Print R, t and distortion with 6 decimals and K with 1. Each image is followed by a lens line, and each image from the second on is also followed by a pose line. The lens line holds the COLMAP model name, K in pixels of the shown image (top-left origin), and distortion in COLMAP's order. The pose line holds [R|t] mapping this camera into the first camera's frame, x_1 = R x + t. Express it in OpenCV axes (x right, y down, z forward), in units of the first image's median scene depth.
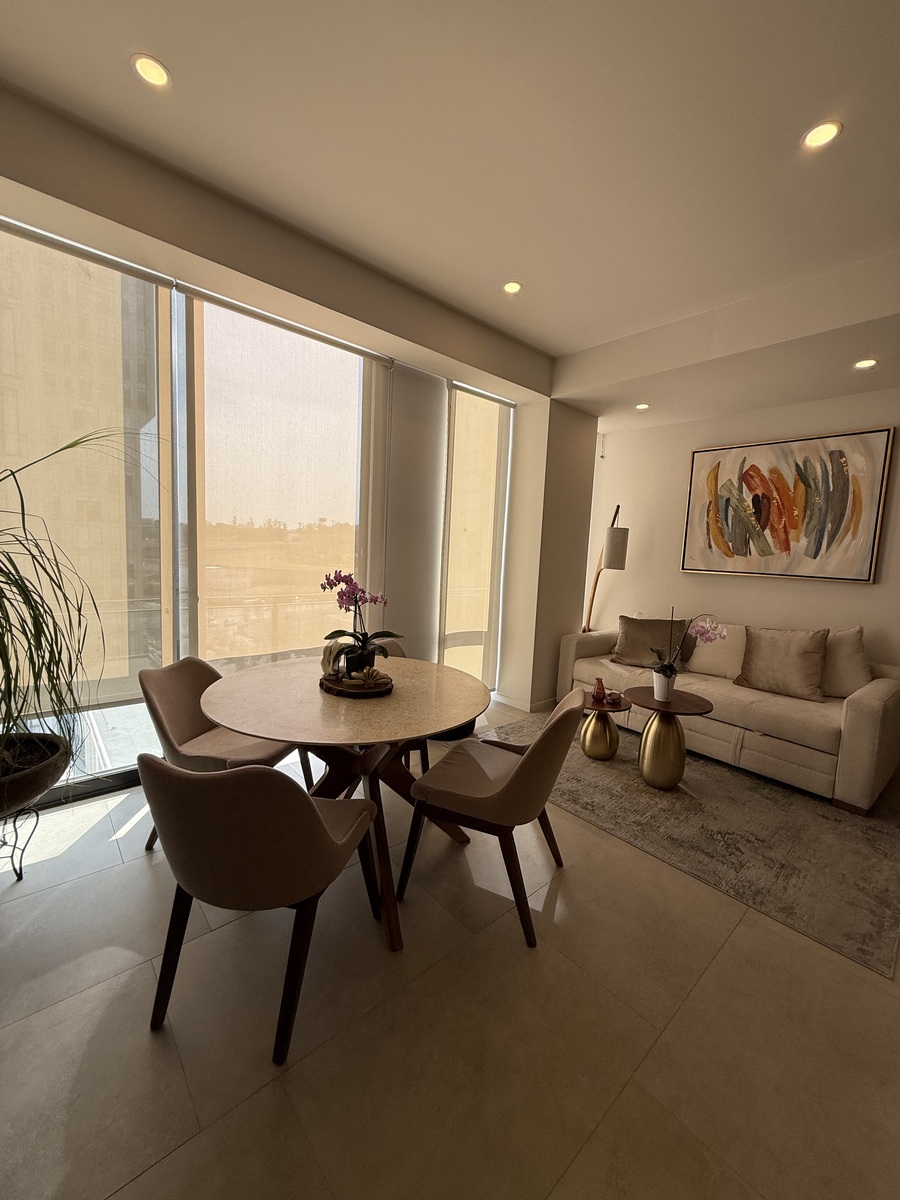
lens RADIAL K [[473.8, 0, 450.4], [0, 473.8, 596.7], [0, 0, 1]] dist [0.000334, -0.000173]
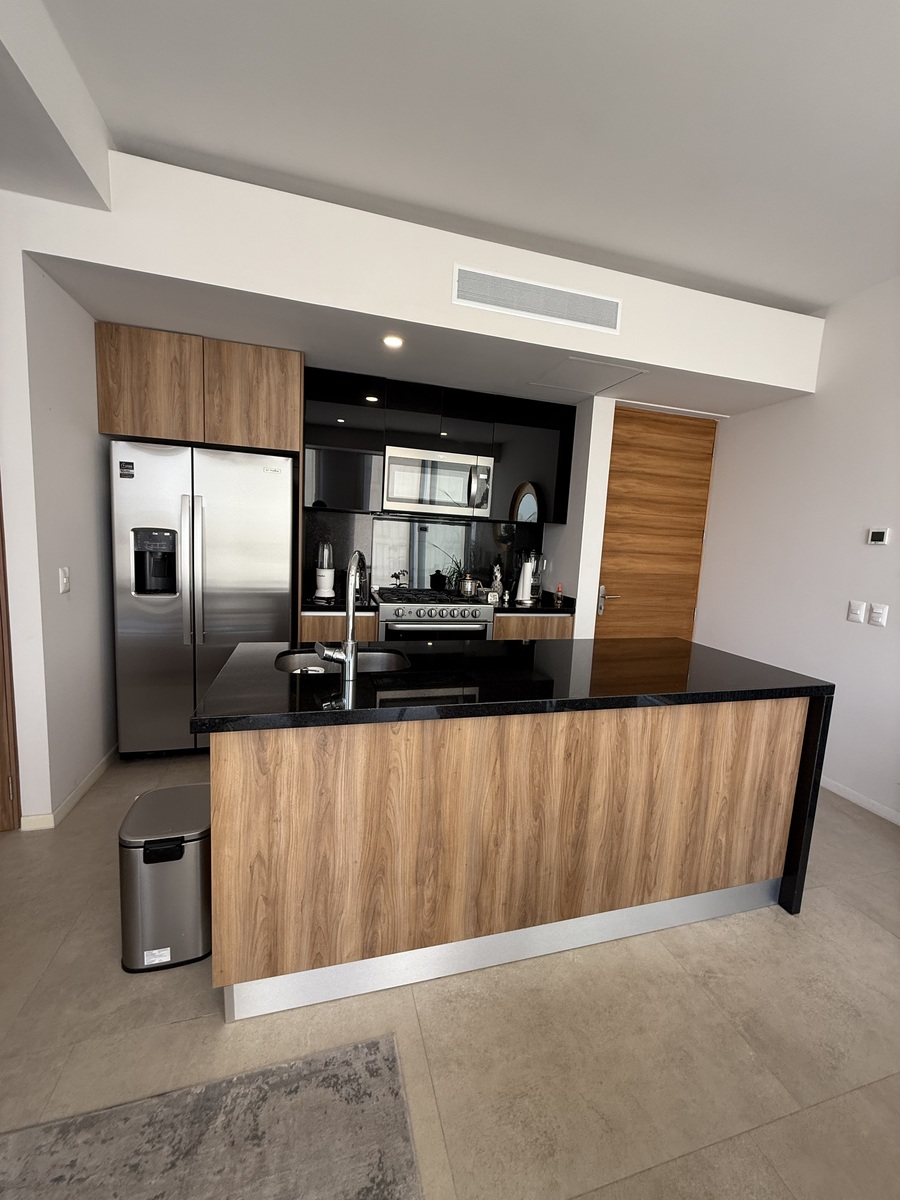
lens RADIAL K [[473.8, 0, 449.6], [0, 473.8, 595.8], [0, 0, 1]] dist [0.000334, -0.000173]
pose [[-0.898416, -0.143646, 0.414987, 0.295786], [-0.048050, 0.971470, 0.232245, -0.065726], [-0.436509, 0.188712, -0.879686, 0.750083]]
